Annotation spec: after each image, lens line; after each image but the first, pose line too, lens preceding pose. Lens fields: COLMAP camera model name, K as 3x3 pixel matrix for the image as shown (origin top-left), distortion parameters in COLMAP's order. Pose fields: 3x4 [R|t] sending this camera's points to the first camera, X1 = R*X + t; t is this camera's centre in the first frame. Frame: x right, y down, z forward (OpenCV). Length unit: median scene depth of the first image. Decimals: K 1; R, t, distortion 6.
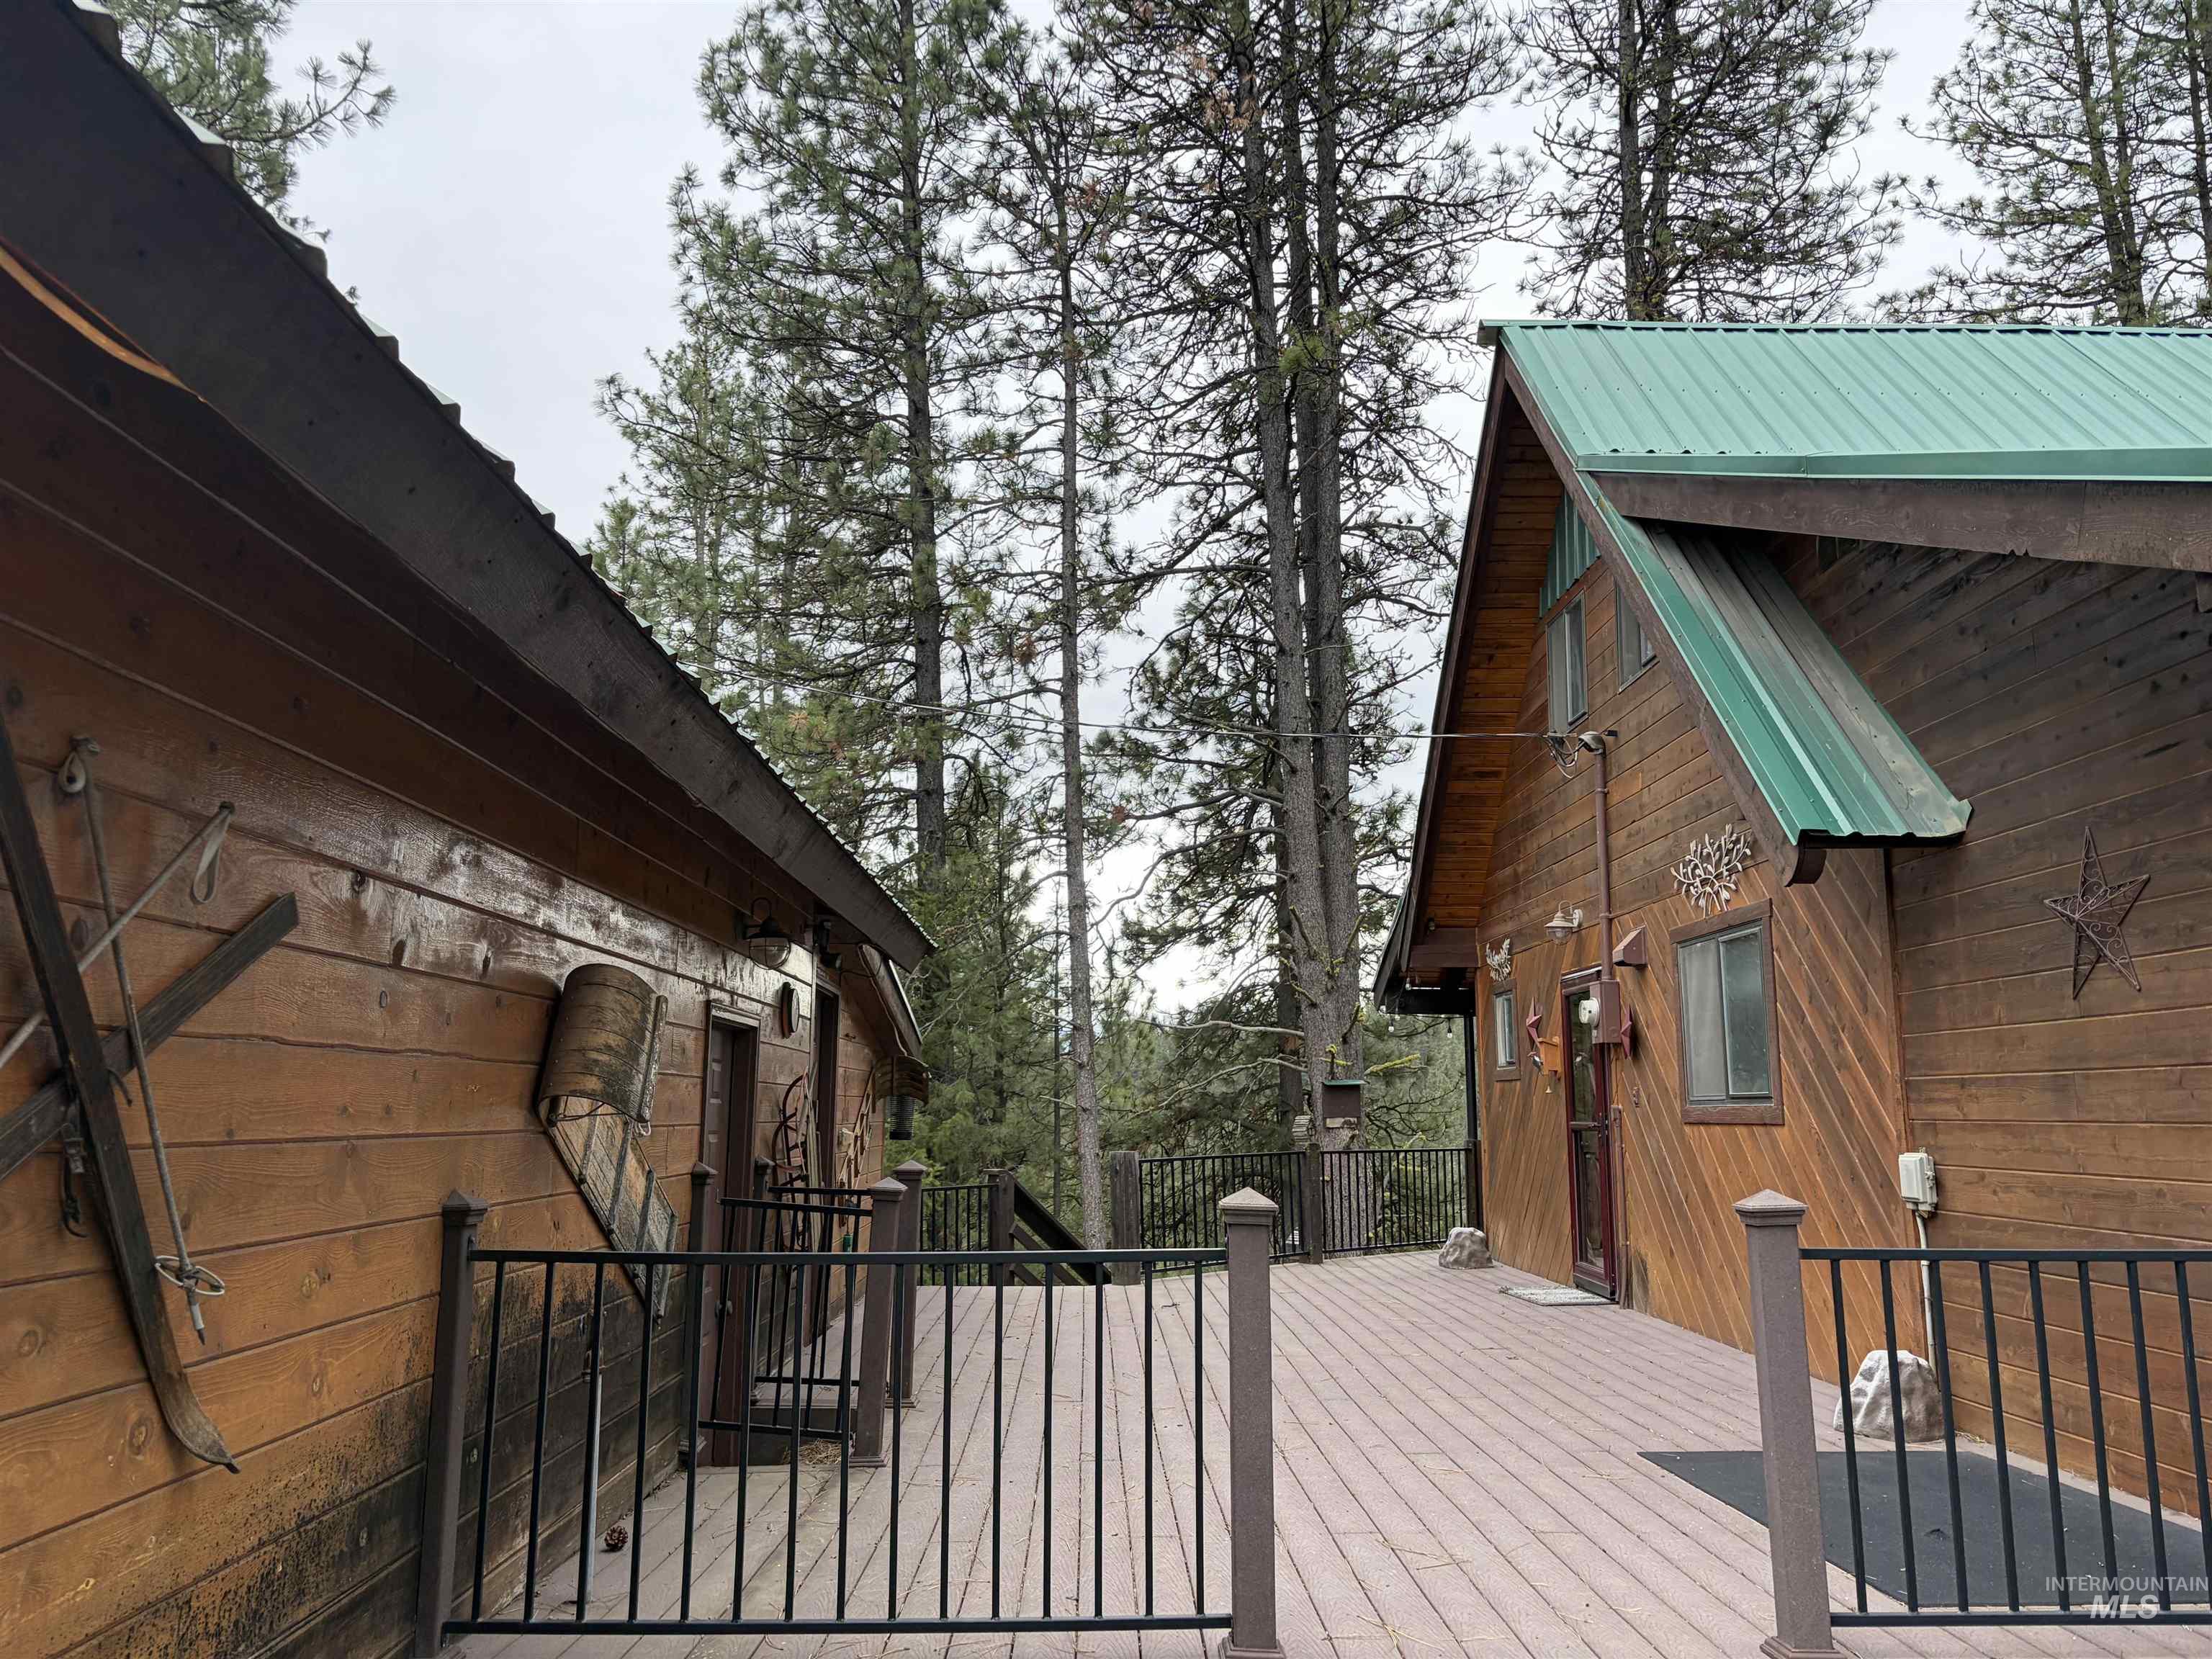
lens RADIAL K [[1663.8, 0, 1109.5], [0, 1663.8, 828.5], [0, 0, 1]] dist [0.016461, -0.015657]
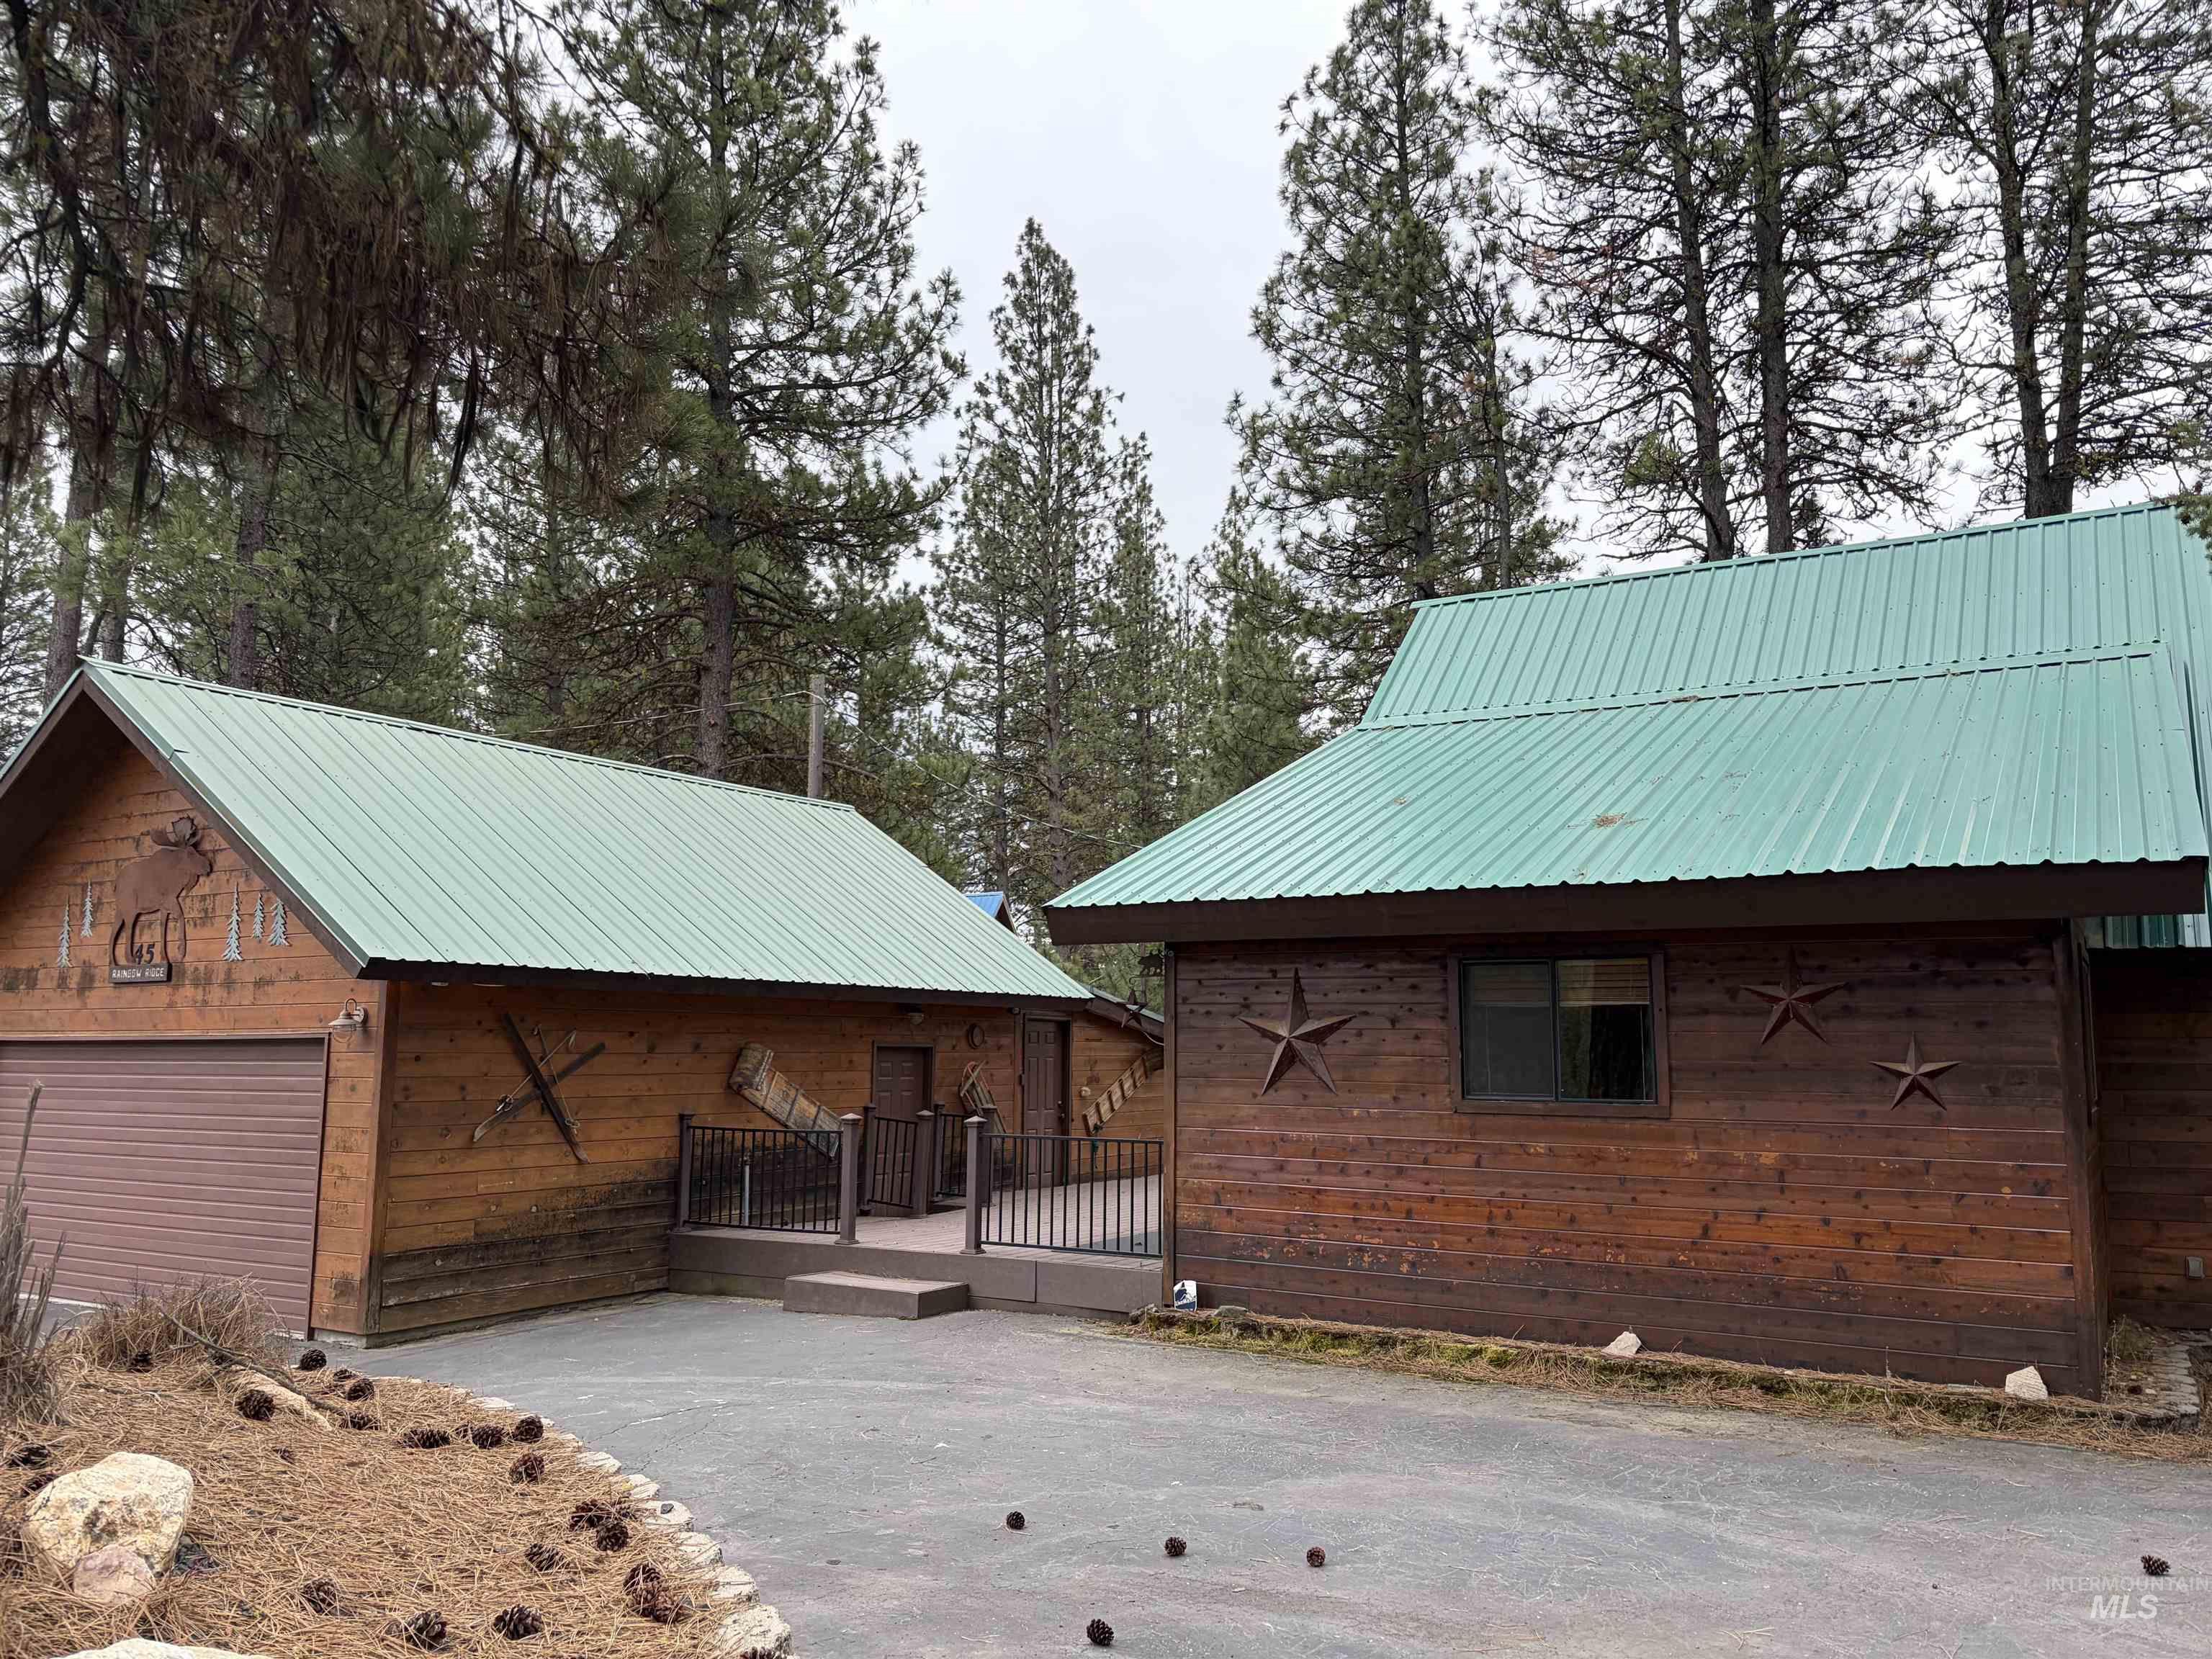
lens RADIAL K [[1663.8, 0, 1106.2], [0, 1663.8, 831.2], [0, 0, 1]] dist [0.016461, -0.015657]
pose [[0.843851, -0.068206, -0.532225, 2.406044], [0.085044, 0.996351, 0.007155, -0.346367], [0.529795, -0.051300, 0.846573, -1.605413]]
